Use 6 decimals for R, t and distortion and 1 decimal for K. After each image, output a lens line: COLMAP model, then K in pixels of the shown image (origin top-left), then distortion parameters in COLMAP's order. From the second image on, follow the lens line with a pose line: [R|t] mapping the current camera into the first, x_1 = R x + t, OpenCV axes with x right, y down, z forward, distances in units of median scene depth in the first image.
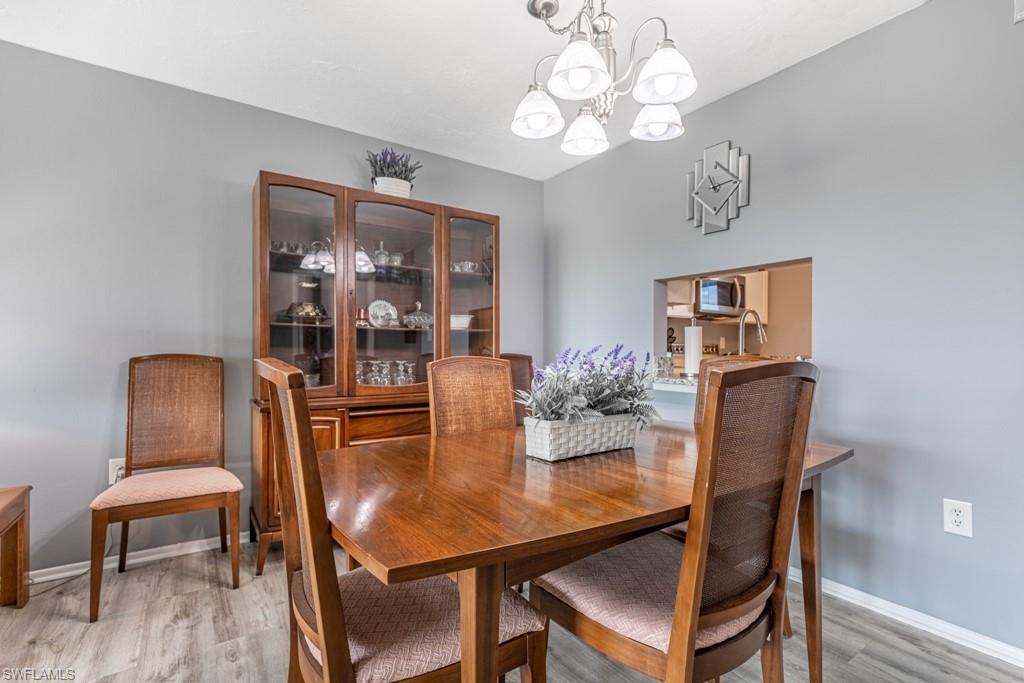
lens RADIAL K [[483.4, 0, 509.5], [0, 483.4, 356.0], [0, 0, 1]] dist [0.000992, -0.000454]
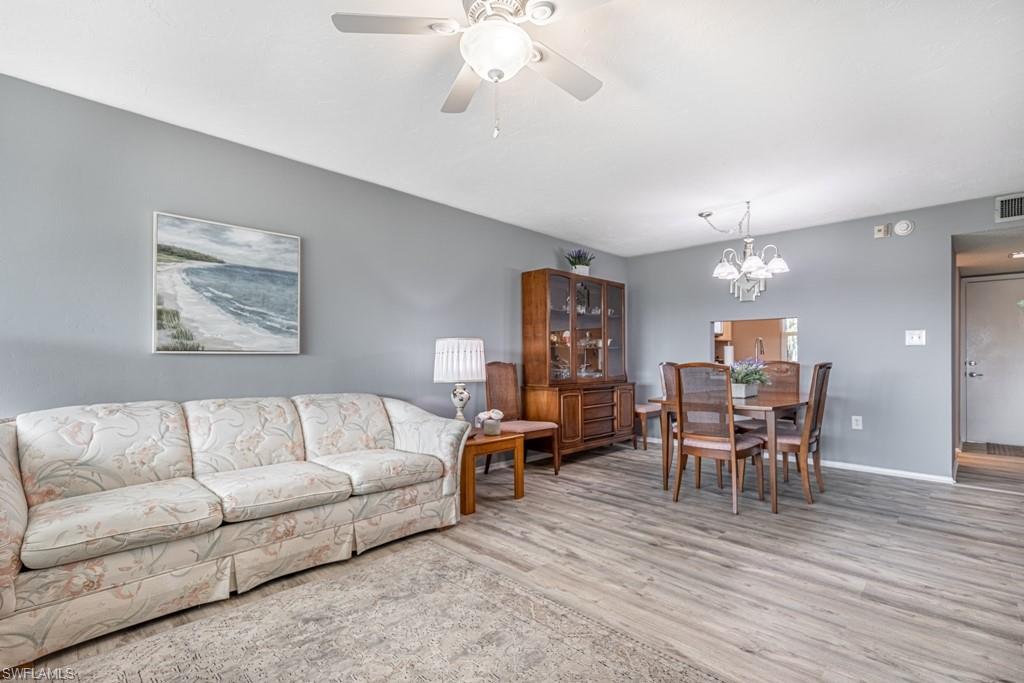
lens RADIAL K [[483.4, 0, 509.5], [0, 483.4, 356.0], [0, 0, 1]] dist [0.000992, -0.000454]
pose [[0.981513, -0.001199, 0.191390, -0.489782], [0.003765, 0.999908, -0.013040, -0.000263], [-0.191357, 0.013520, 0.981427, -0.418906]]
